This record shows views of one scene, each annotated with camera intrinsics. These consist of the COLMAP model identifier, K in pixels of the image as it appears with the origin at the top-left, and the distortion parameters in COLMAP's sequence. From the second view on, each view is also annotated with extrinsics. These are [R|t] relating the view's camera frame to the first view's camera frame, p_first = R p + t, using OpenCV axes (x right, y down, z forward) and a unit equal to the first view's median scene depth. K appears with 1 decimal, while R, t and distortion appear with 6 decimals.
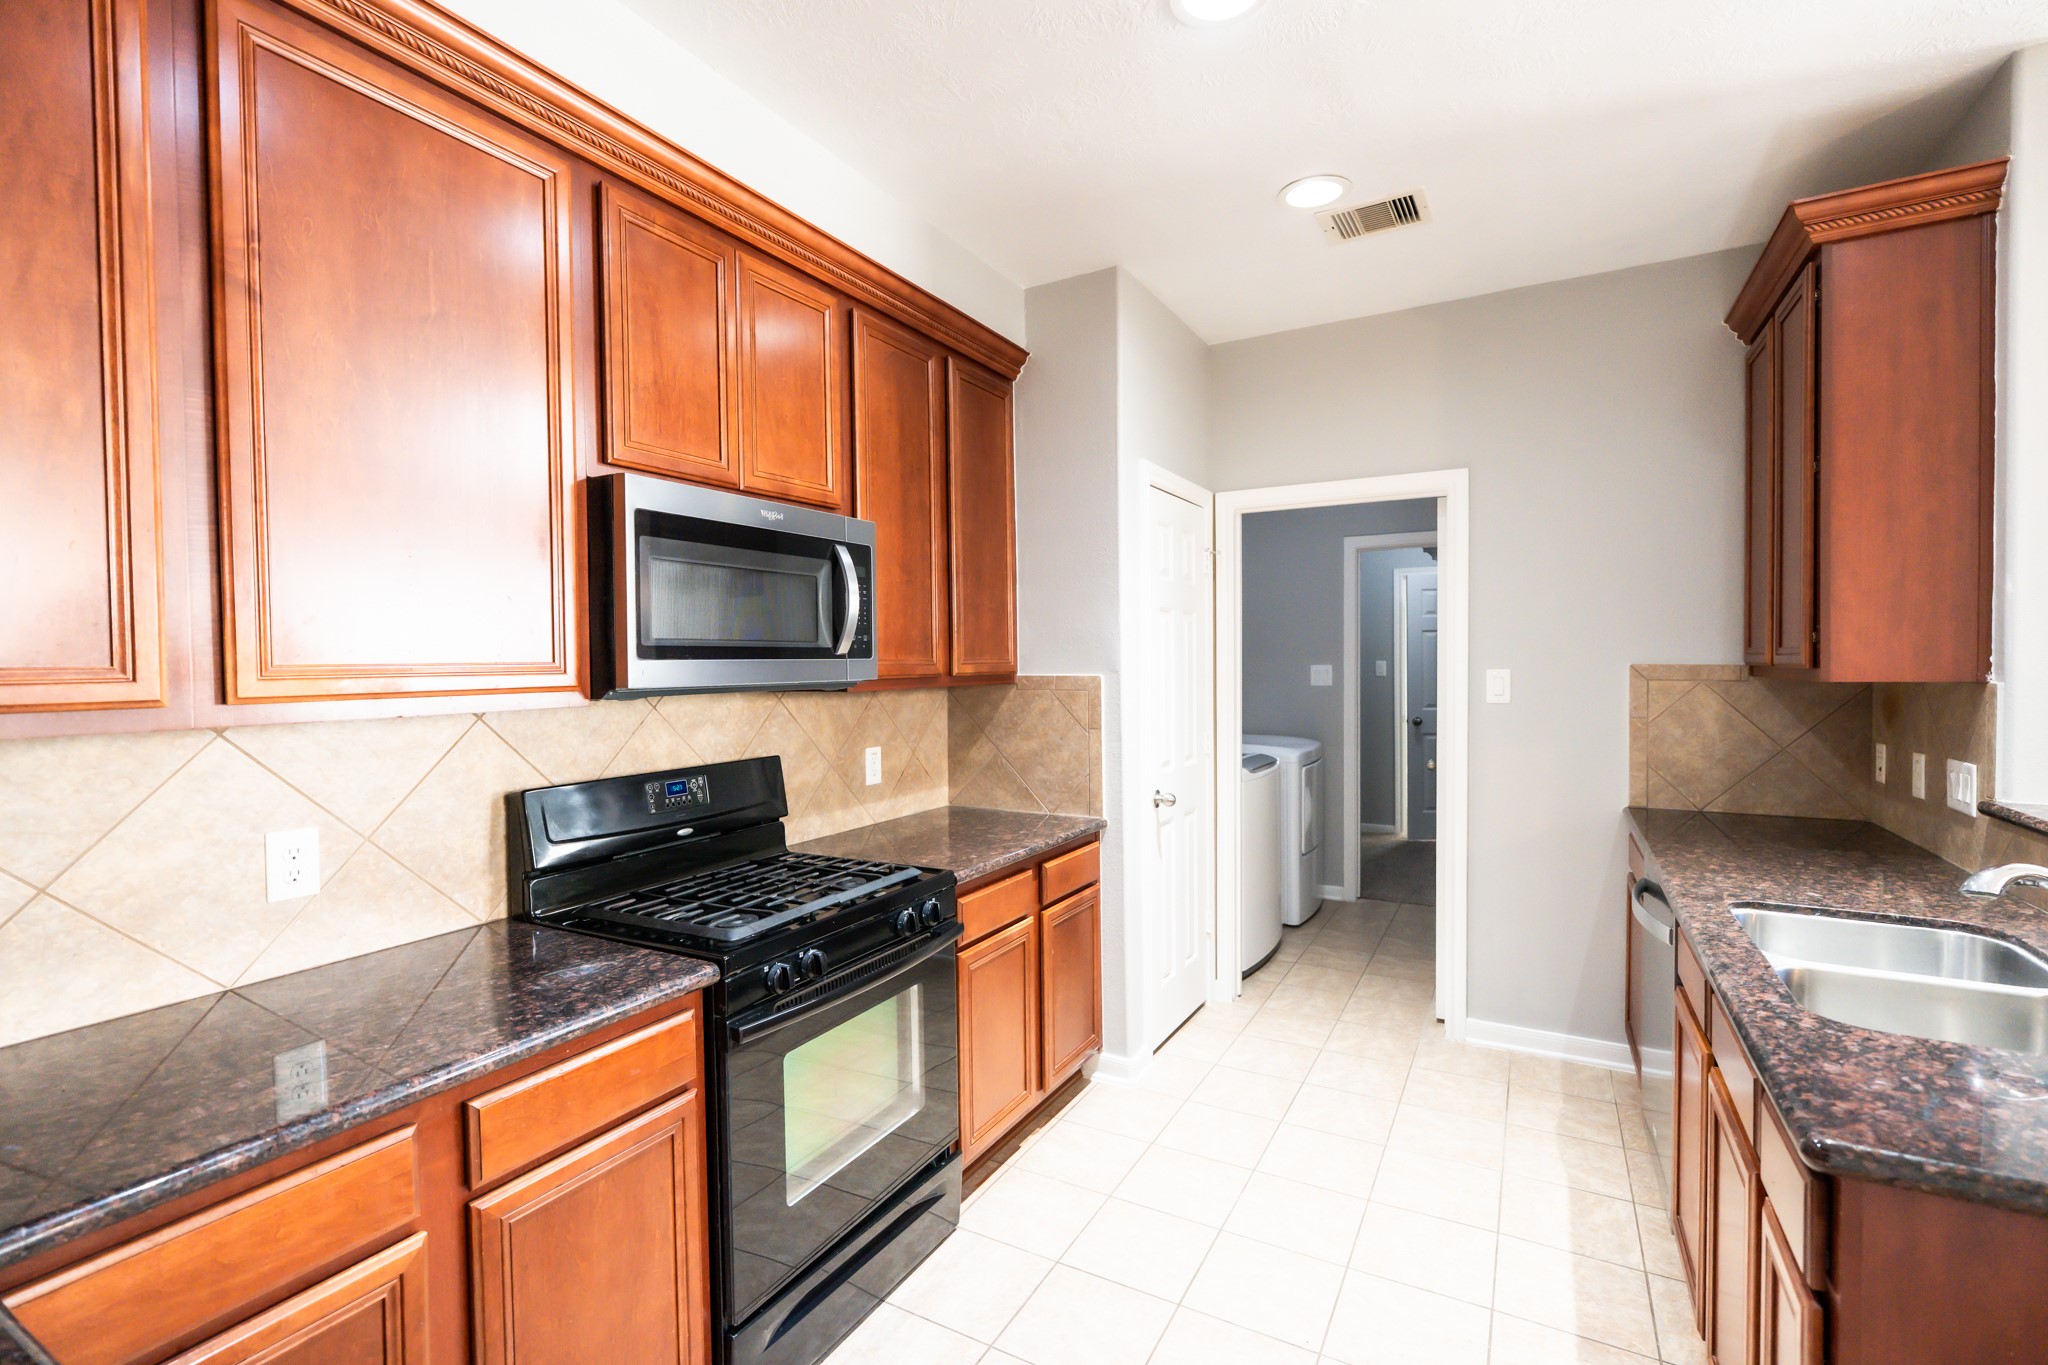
lens RADIAL K [[911.8, 0, 1017.8], [0, 911.8, 677.5], [0, 0, 1]] dist [-0.009029, 0.002825]
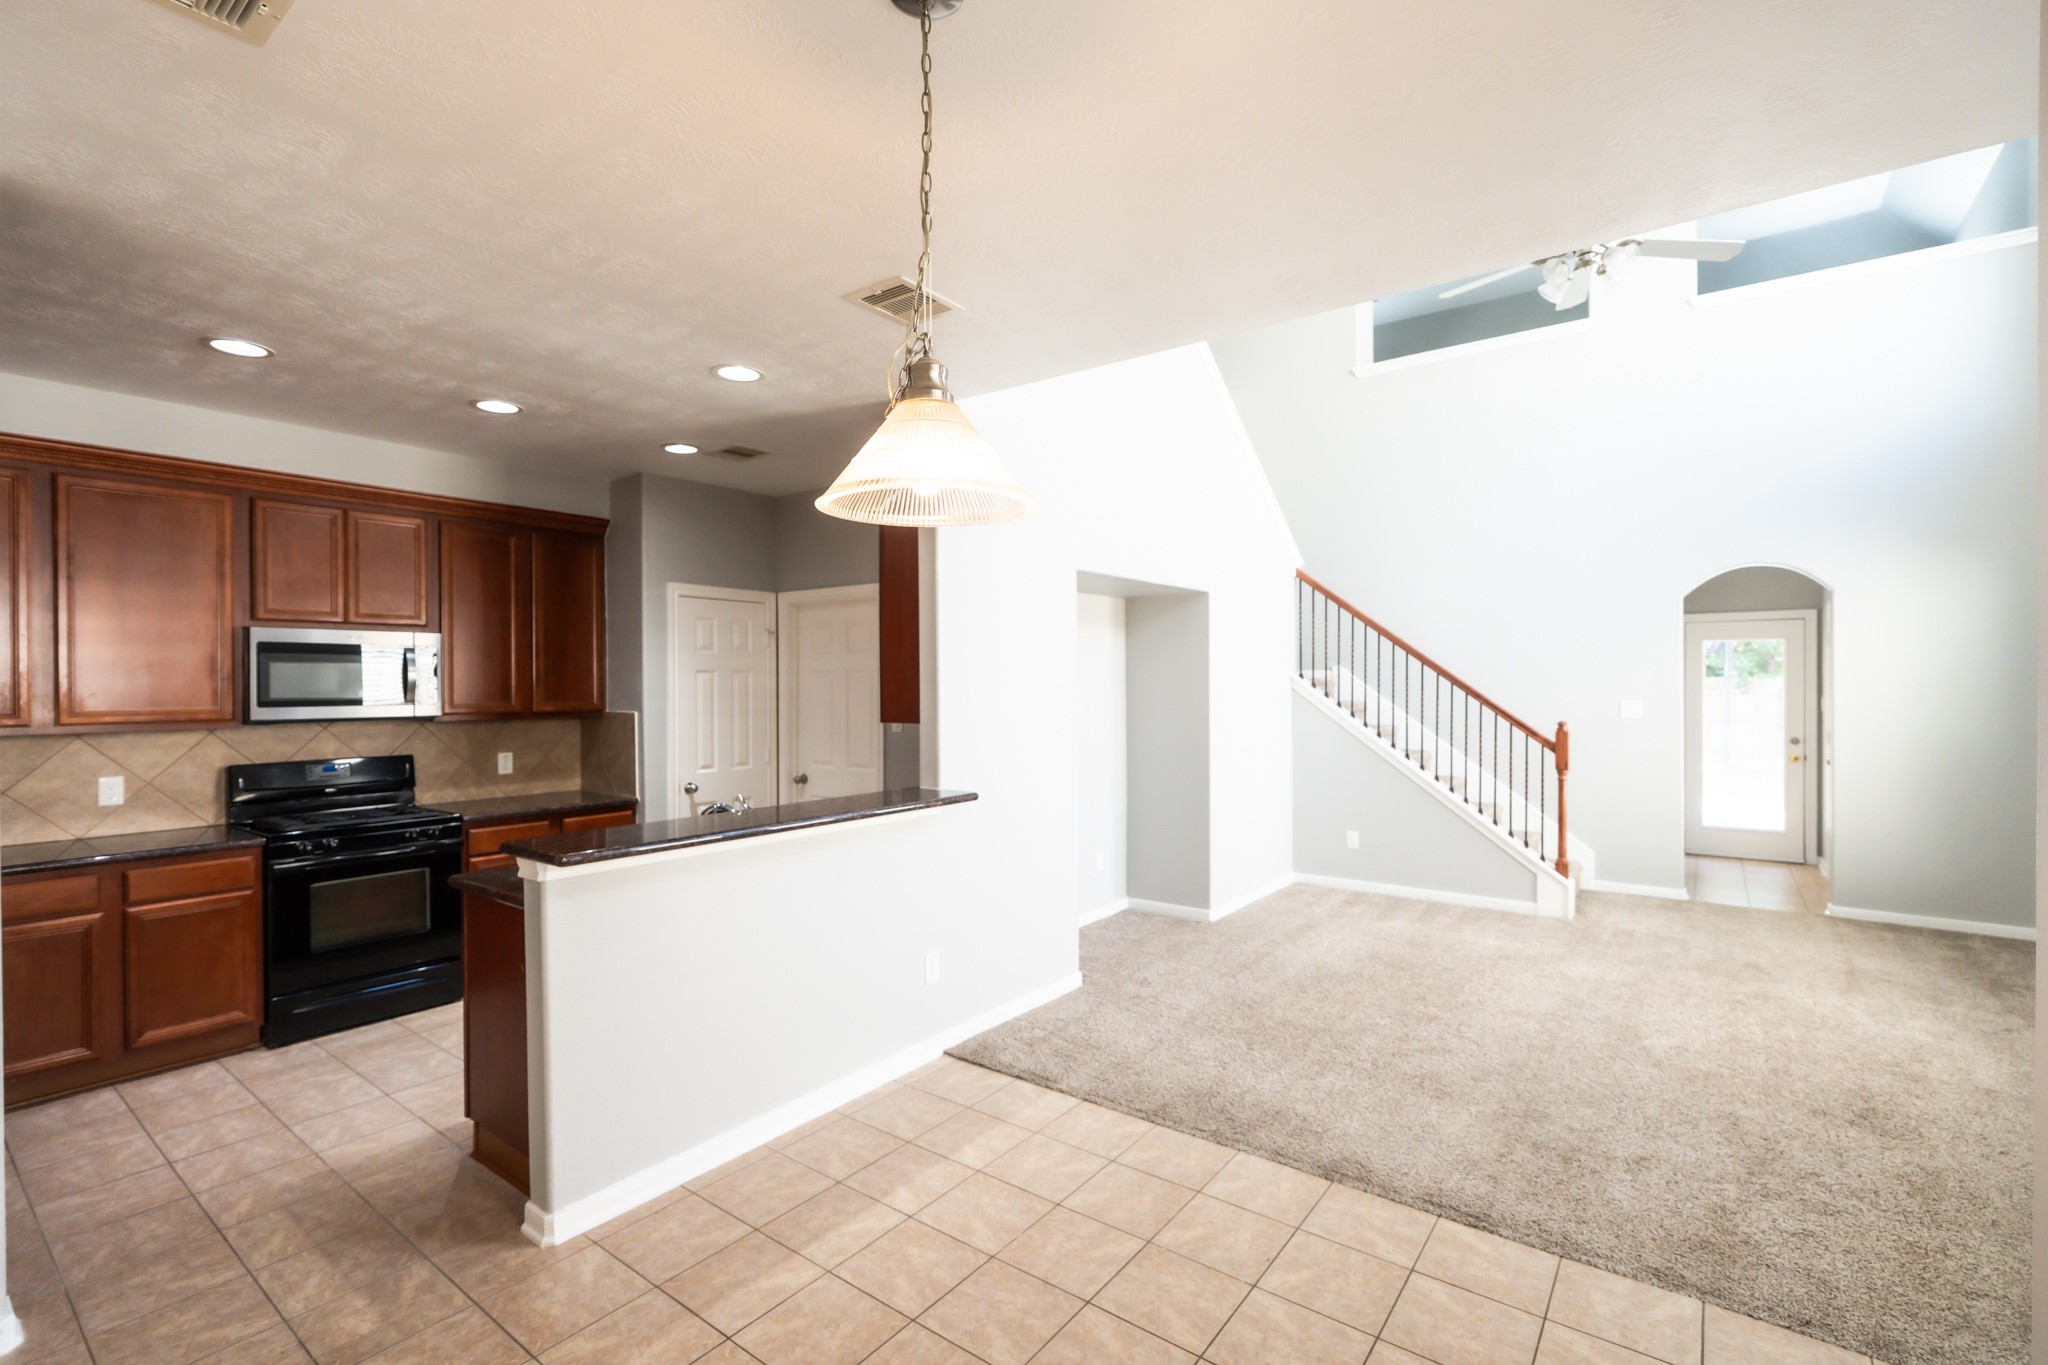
lens RADIAL K [[911.8, 0, 1025.8], [0, 911.8, 688.2], [0, 0, 1]] dist [-0.009029, 0.002825]
pose [[0.991692, 0.007544, -0.128414, 1.059256], [-0.009151, 0.999887, -0.011931, -0.035124], [0.128309, 0.013007, 0.991649, -0.599022]]
